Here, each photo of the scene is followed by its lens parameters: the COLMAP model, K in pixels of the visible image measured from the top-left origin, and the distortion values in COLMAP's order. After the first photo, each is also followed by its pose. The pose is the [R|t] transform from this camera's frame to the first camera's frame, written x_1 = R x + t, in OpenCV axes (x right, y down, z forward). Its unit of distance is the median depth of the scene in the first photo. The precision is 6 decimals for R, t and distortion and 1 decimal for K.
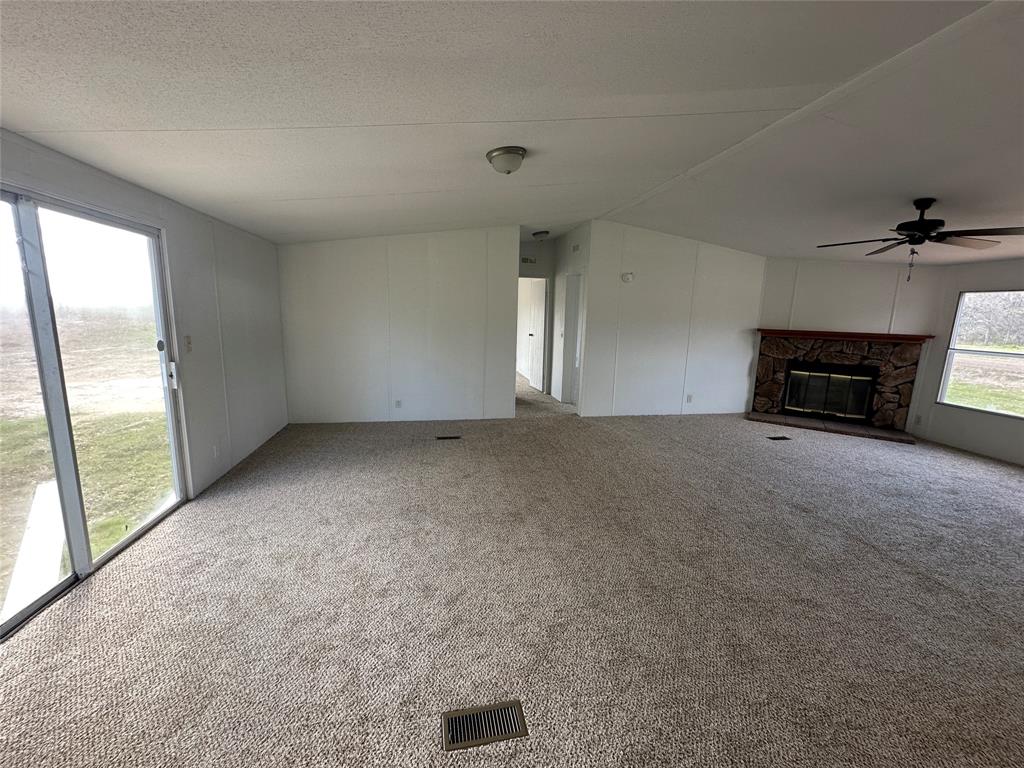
lens RADIAL K [[408.9, 0, 511.5], [0, 408.9, 383.0], [0, 0, 1]] dist [-0.002246, 0.000258]
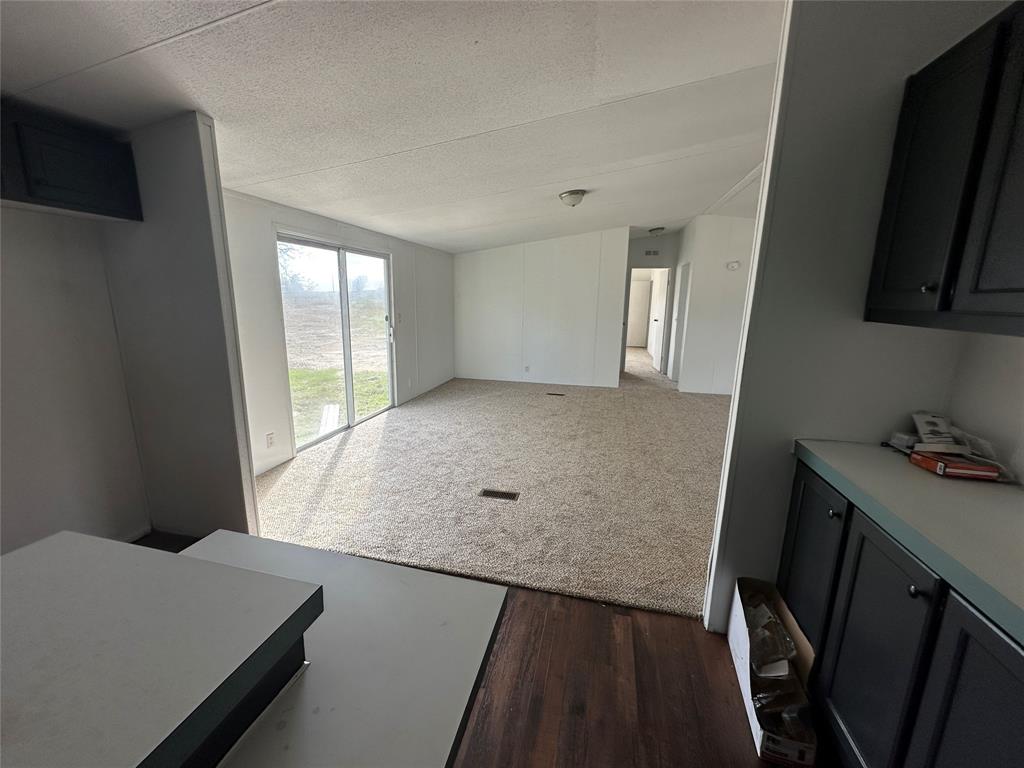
lens RADIAL K [[408.9, 0, 511.5], [0, 408.9, 383.0], [0, 0, 1]] dist [-0.002246, 0.000258]
pose [[0.914550, 0.072996, -0.397831, 0.224136], [-0.063175, 0.997288, 0.037759, 0.052810], [0.399508, -0.009399, 0.916682, -0.255461]]
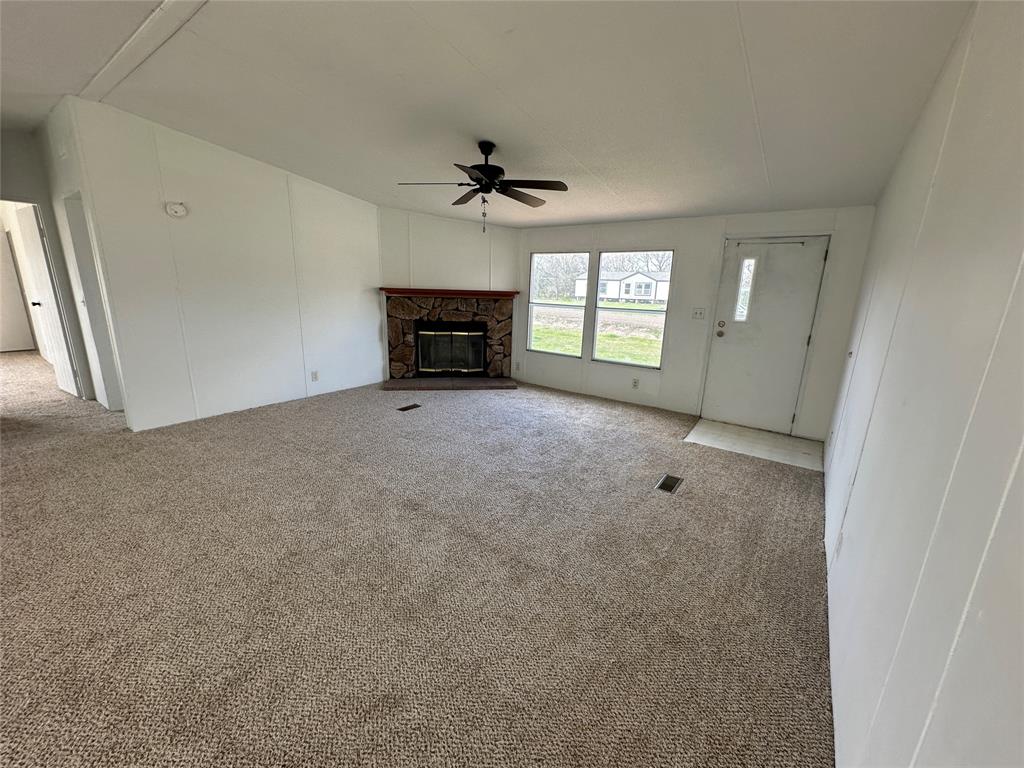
lens RADIAL K [[408.9, 0, 511.5], [0, 408.9, 383.0], [0, 0, 1]] dist [-0.002246, 0.000258]
pose [[0.731604, -0.164647, 0.661549, 0.223233], [0.106310, 0.986080, 0.127848, -0.012760], [-0.673390, -0.023205, 0.738923, 0.165698]]
